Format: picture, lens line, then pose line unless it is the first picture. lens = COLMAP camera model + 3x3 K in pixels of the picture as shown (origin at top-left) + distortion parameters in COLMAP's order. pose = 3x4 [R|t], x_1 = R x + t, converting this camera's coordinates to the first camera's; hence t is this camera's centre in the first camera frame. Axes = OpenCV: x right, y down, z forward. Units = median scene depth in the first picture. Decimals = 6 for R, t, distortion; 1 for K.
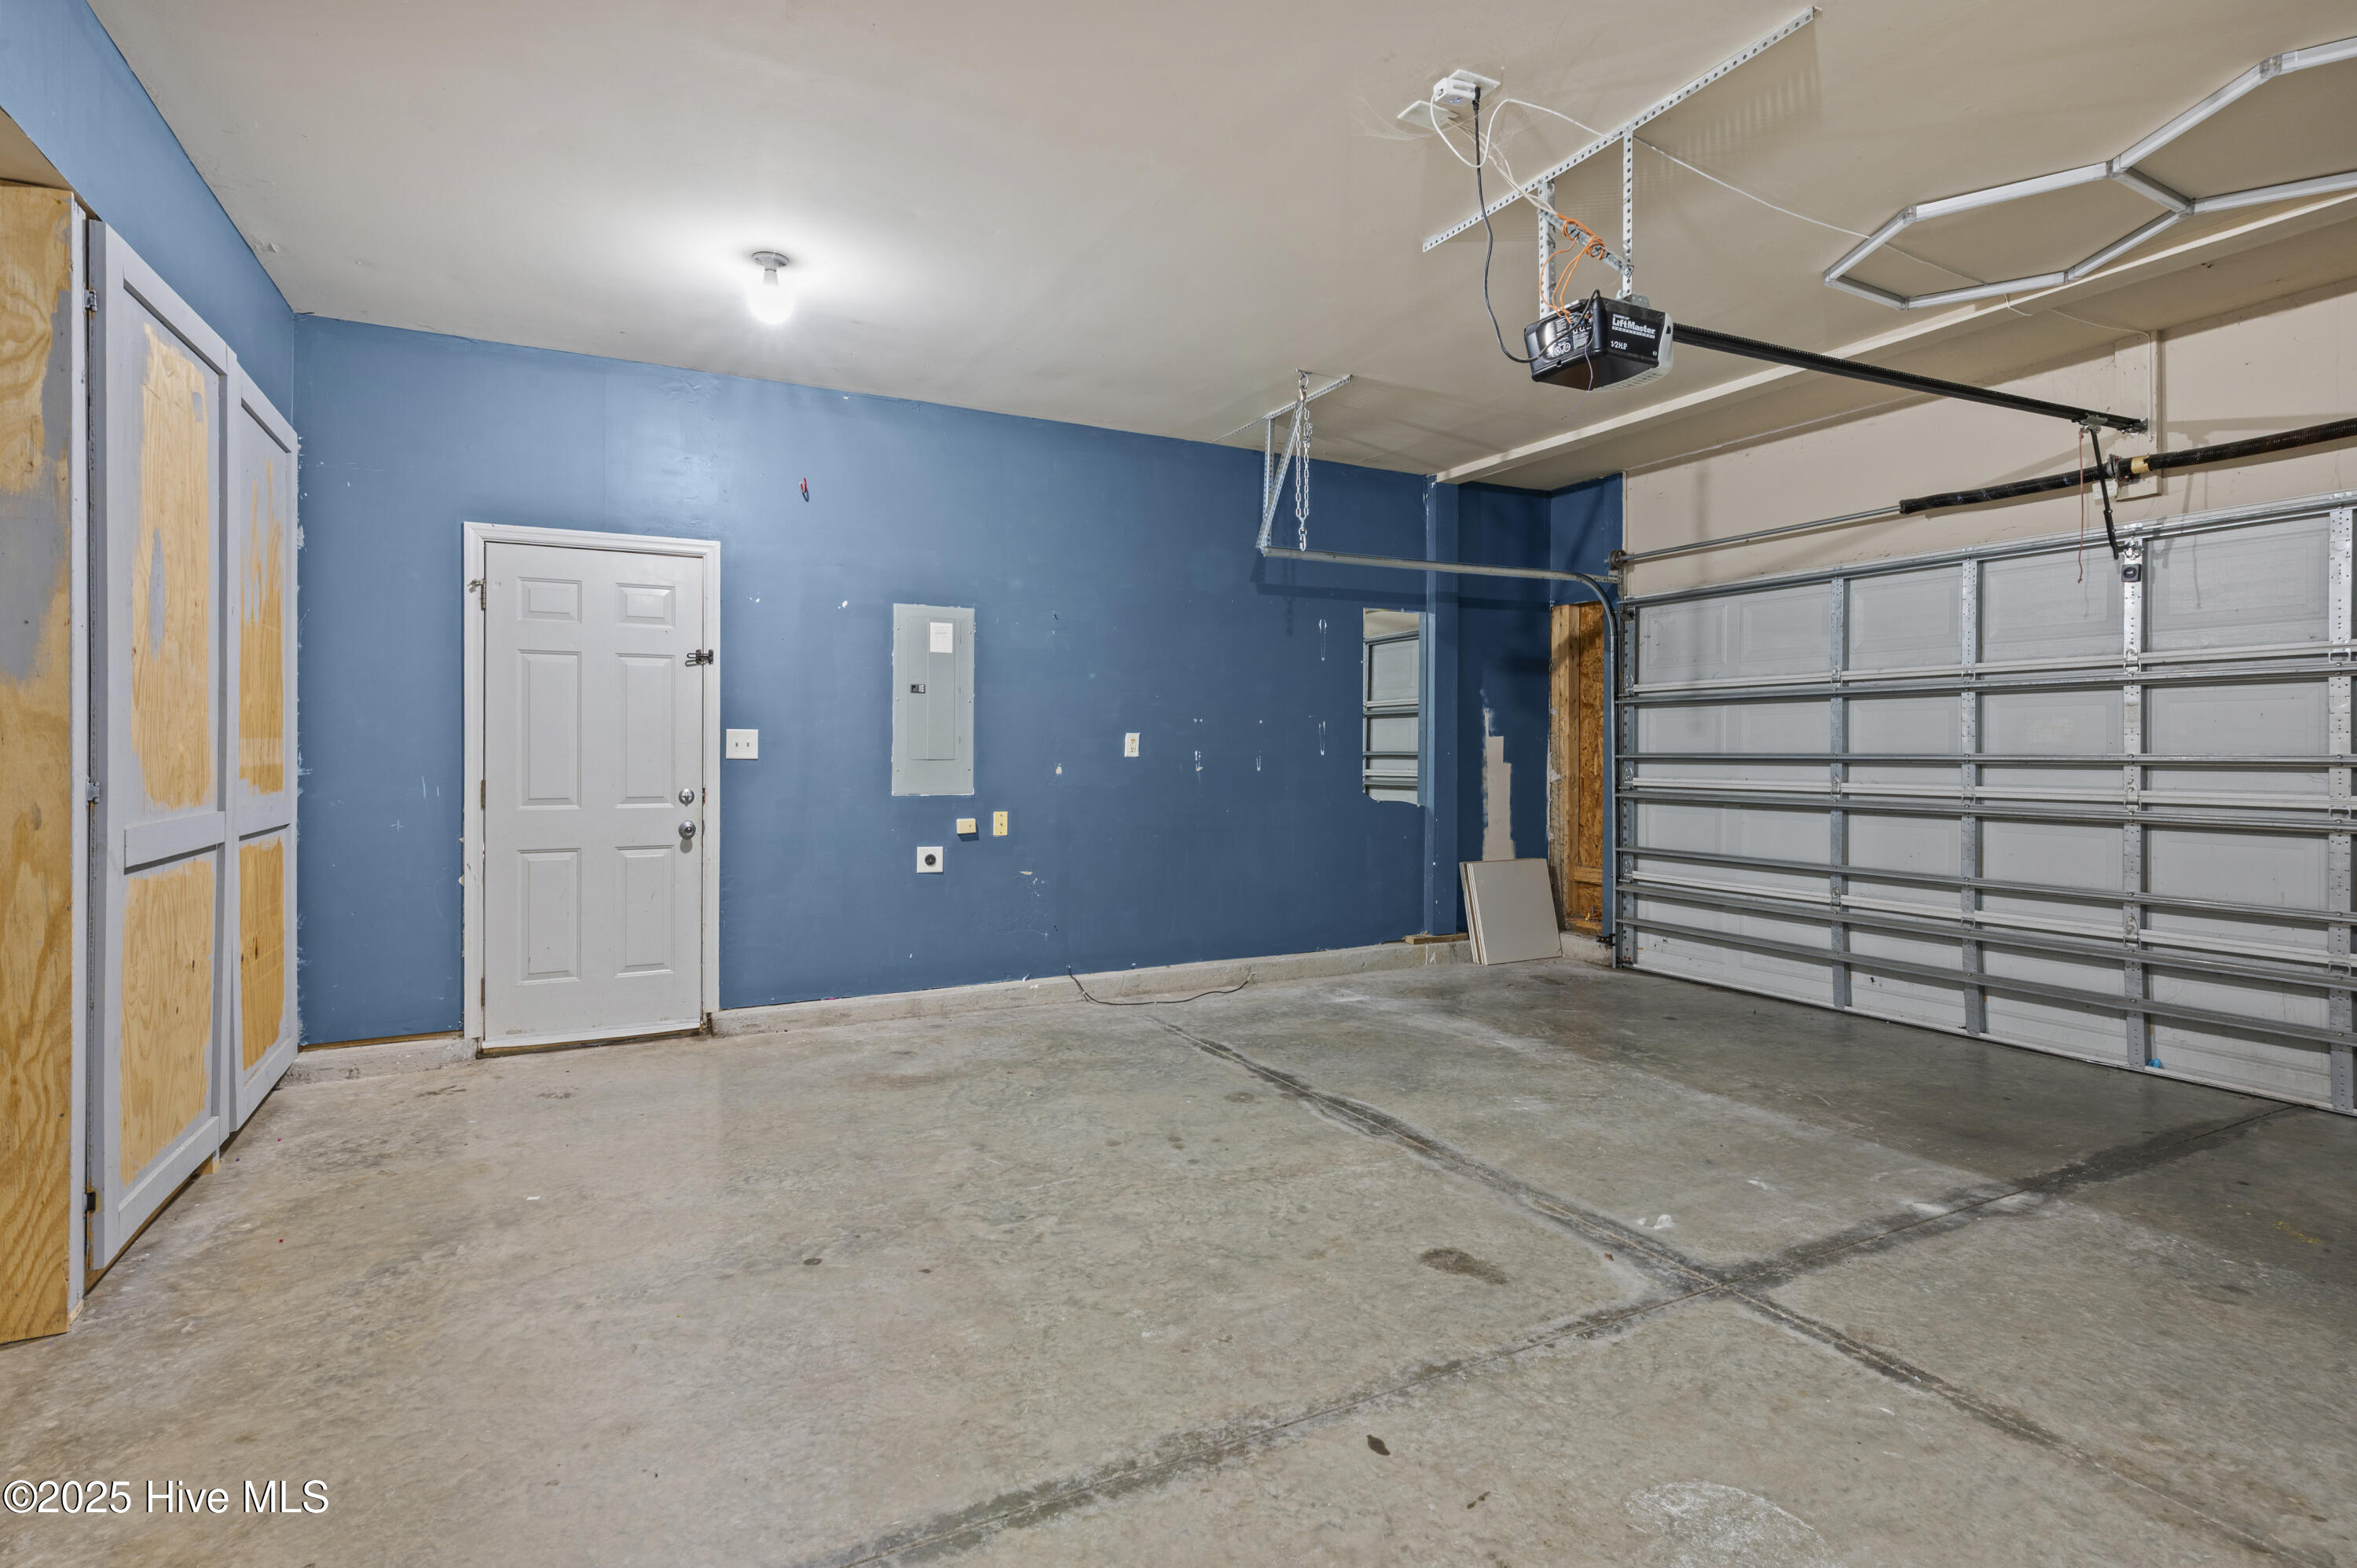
lens RADIAL K [[1144.6, 0, 1181.2], [0, 1144.6, 758.7], [0, 0, 1]] dist [0.002871, 0.001157]
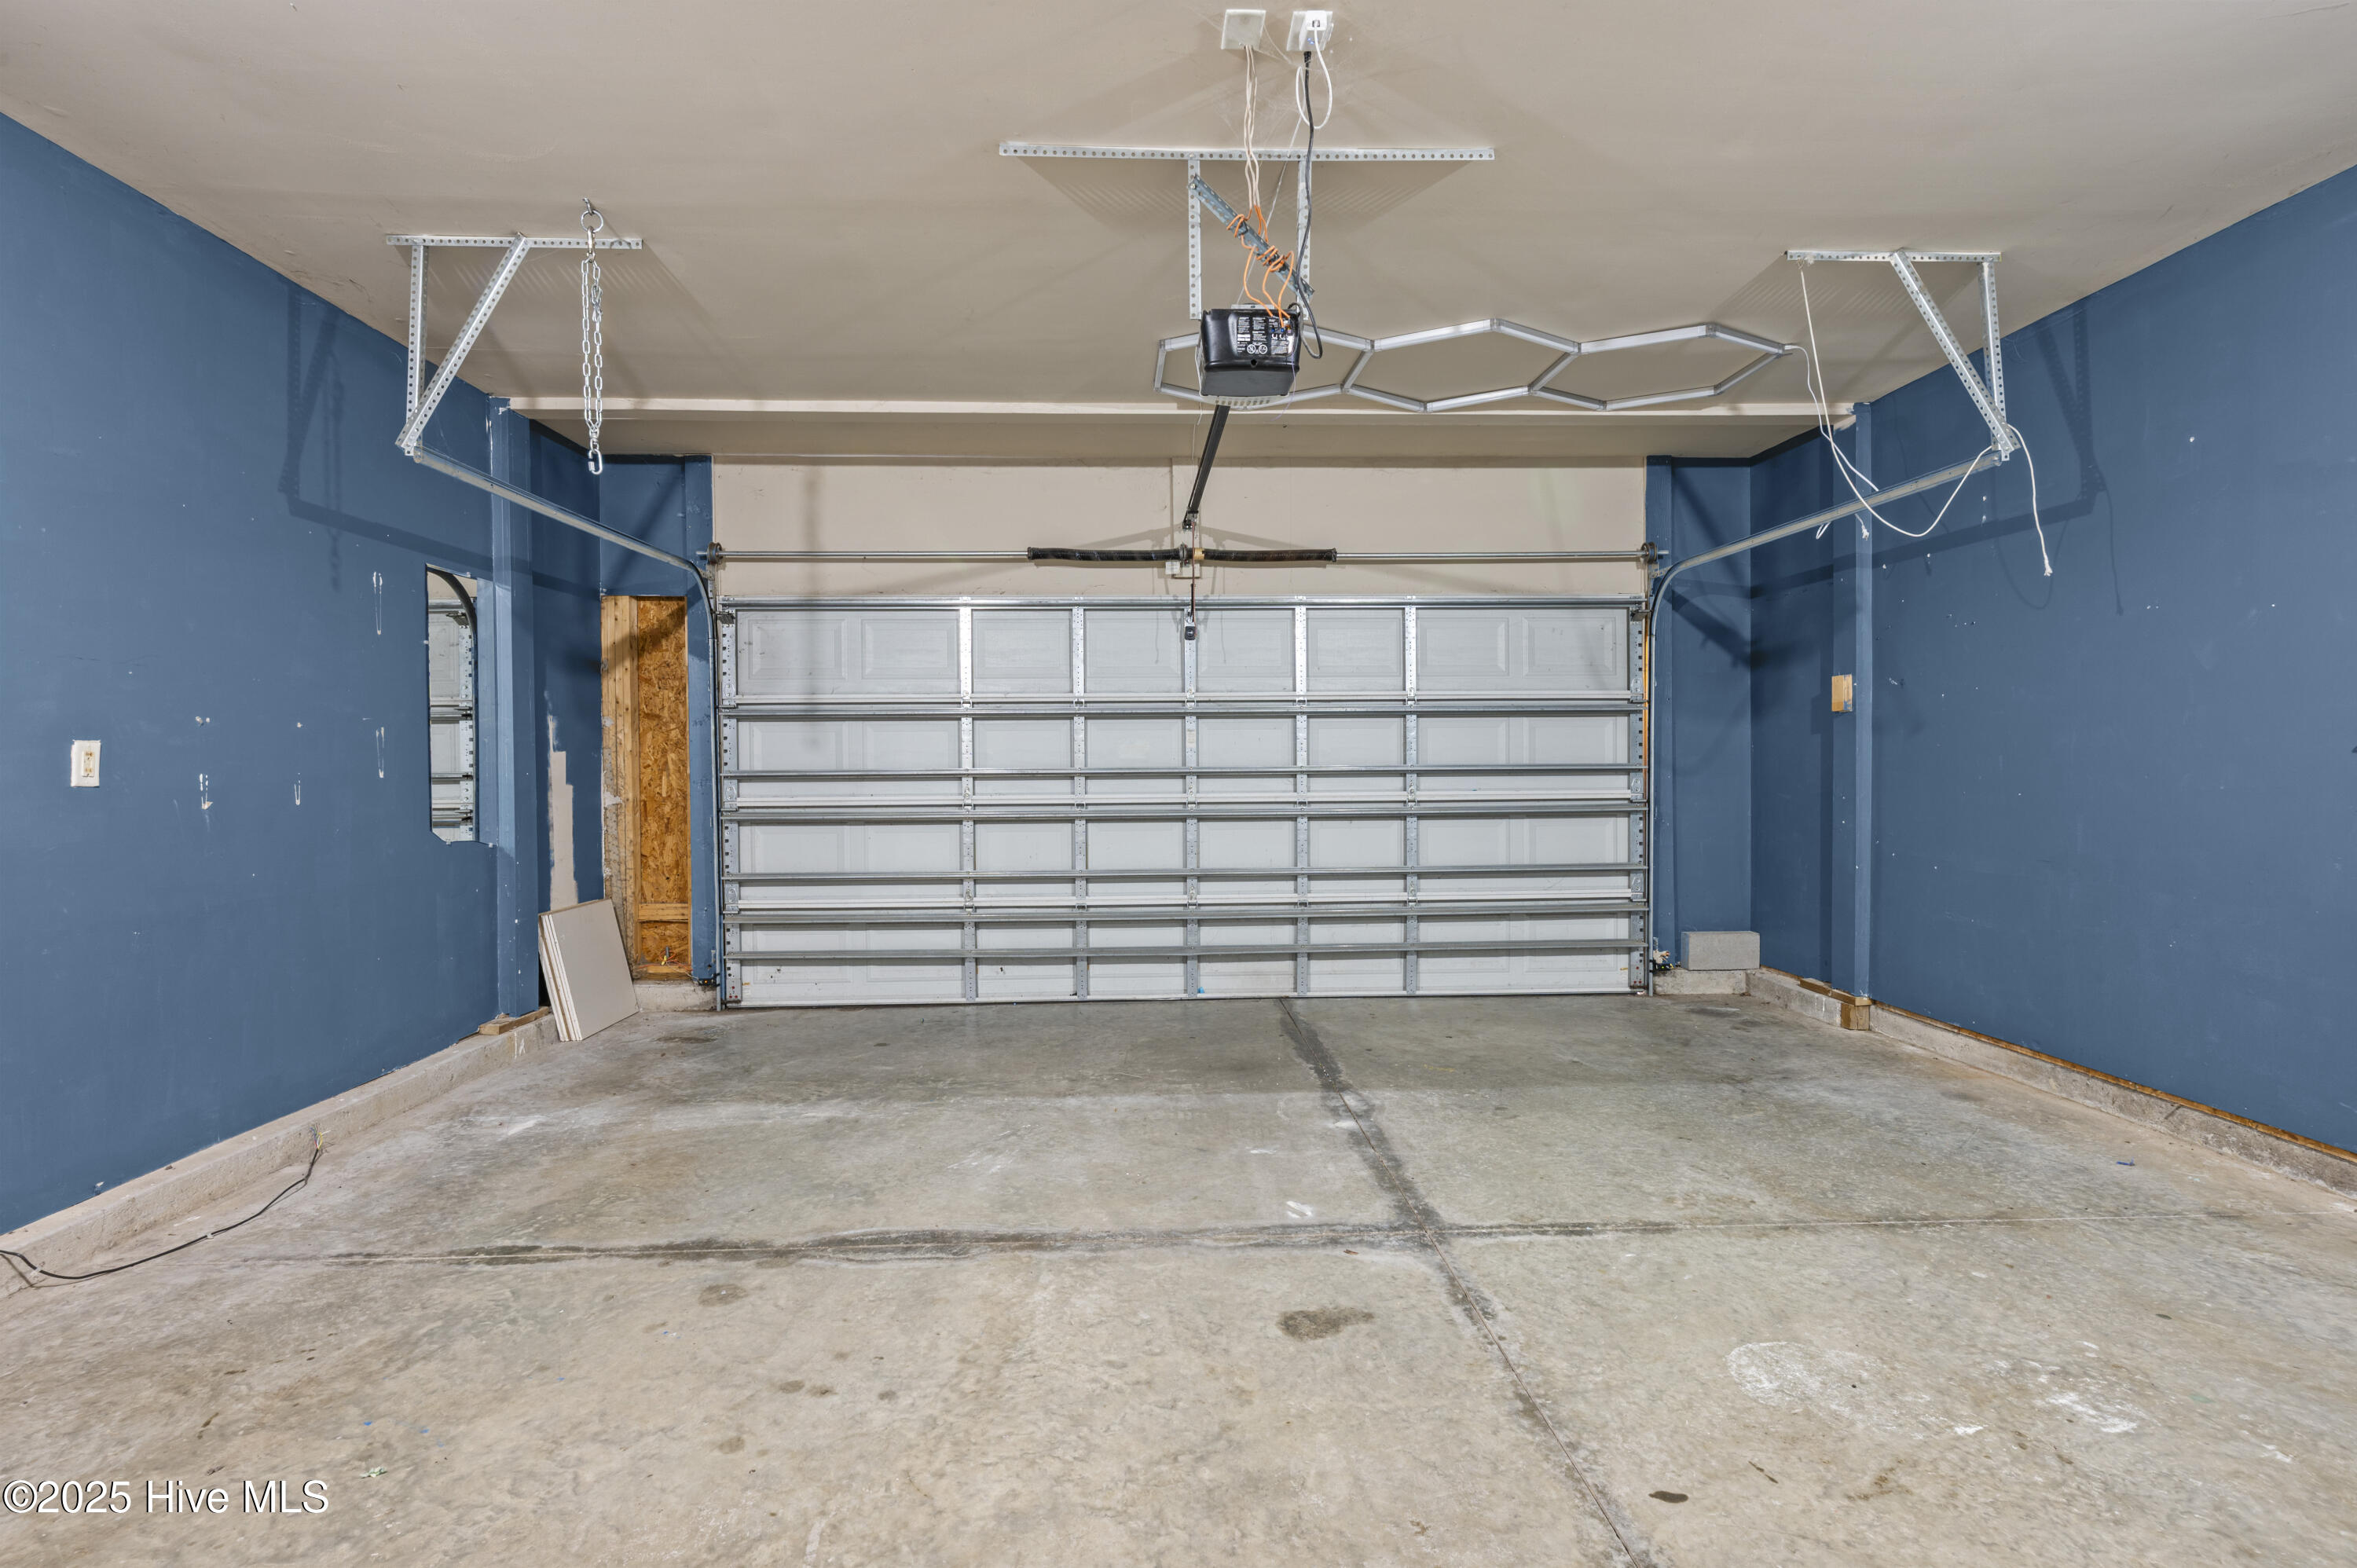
lens RADIAL K [[1124.4, 0, 1178.5], [0, 1124.4, 784.0], [0, 0, 1]] dist [-0.005048, 0.004683]
pose [[0.429986, -0.020138, 0.902611, -0.411801], [0.015241, 0.999771, 0.015045, -0.003800], [-0.902707, 0.007287, 0.430194, 0.480558]]
